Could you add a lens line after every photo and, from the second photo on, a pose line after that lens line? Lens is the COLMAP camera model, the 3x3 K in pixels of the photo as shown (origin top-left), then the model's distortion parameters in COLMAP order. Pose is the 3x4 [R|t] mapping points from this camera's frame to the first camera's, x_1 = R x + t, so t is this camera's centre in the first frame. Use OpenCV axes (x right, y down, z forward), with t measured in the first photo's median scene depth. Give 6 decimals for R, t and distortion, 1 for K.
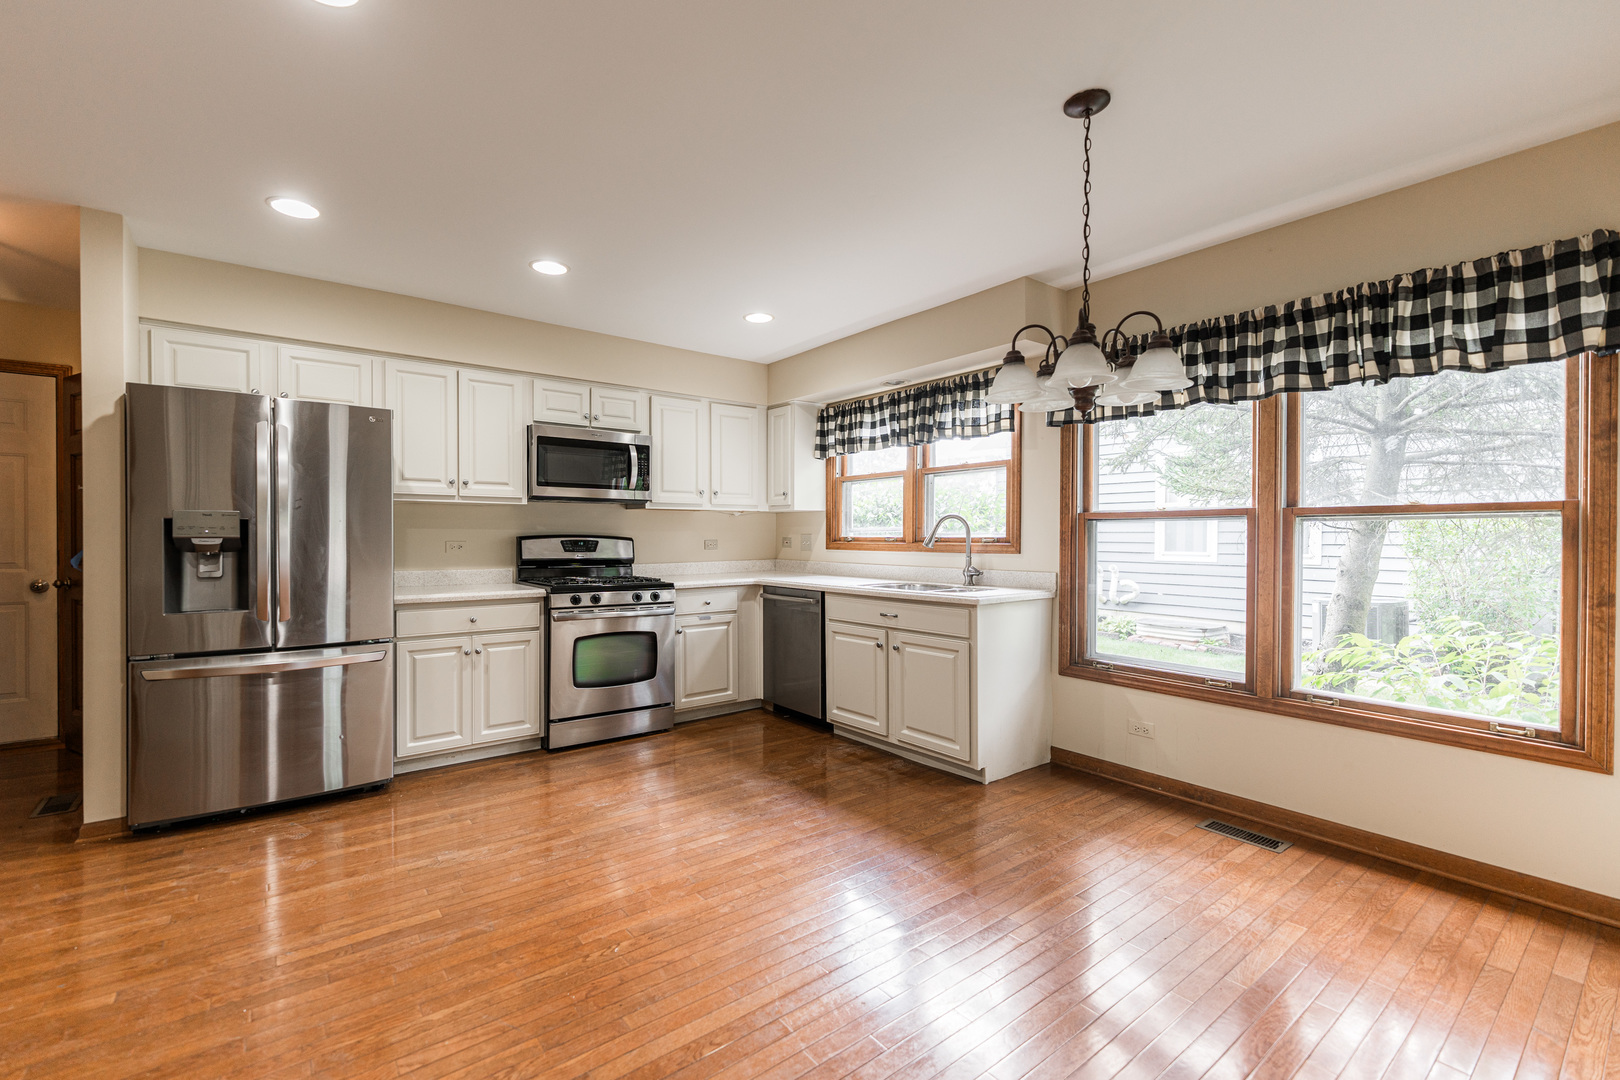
lens RADIAL K [[663.1, 0, 799.8], [0, 663.1, 540.4], [0, 0, 1]] dist [0.004586, 0.000199]
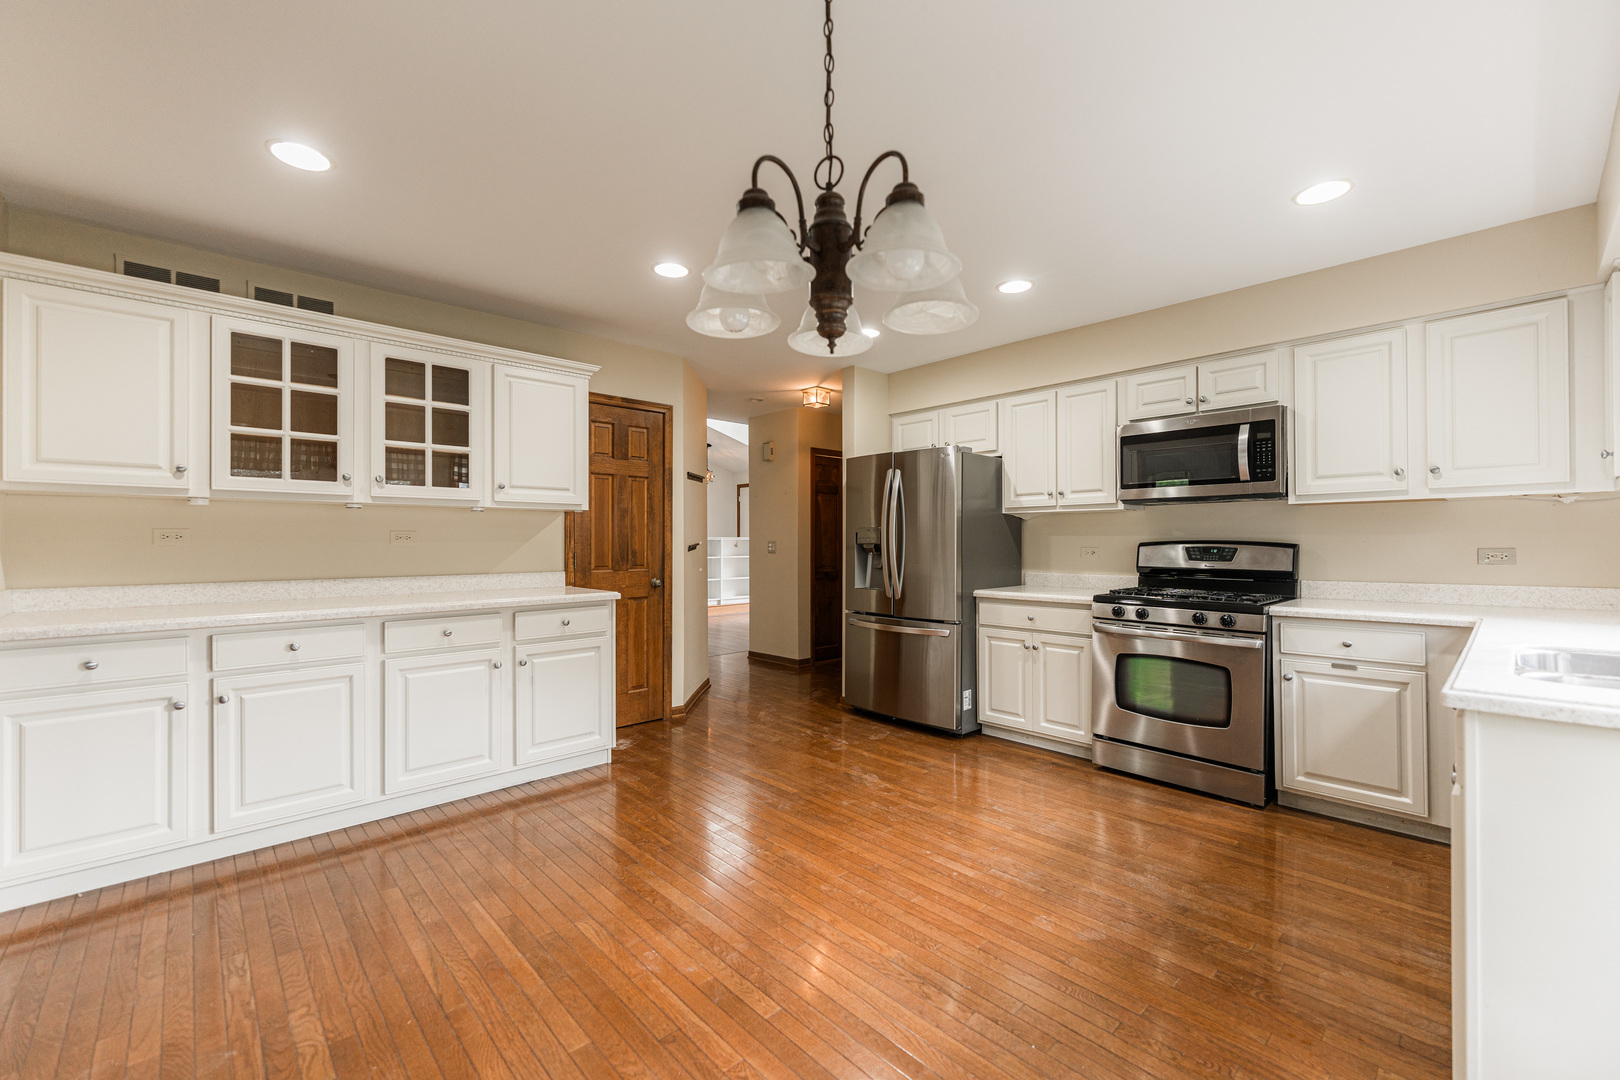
lens RADIAL K [[663.1, 0, 798.4], [0, 663.1, 542.4], [0, 0, 1]] dist [0.004586, 0.000199]
pose [[0.108534, -0.001188, -0.994092, 0.545325], [-0.002917, 0.999995, -0.001514, -0.003953], [0.994089, 0.003064, 0.108529, 0.474417]]
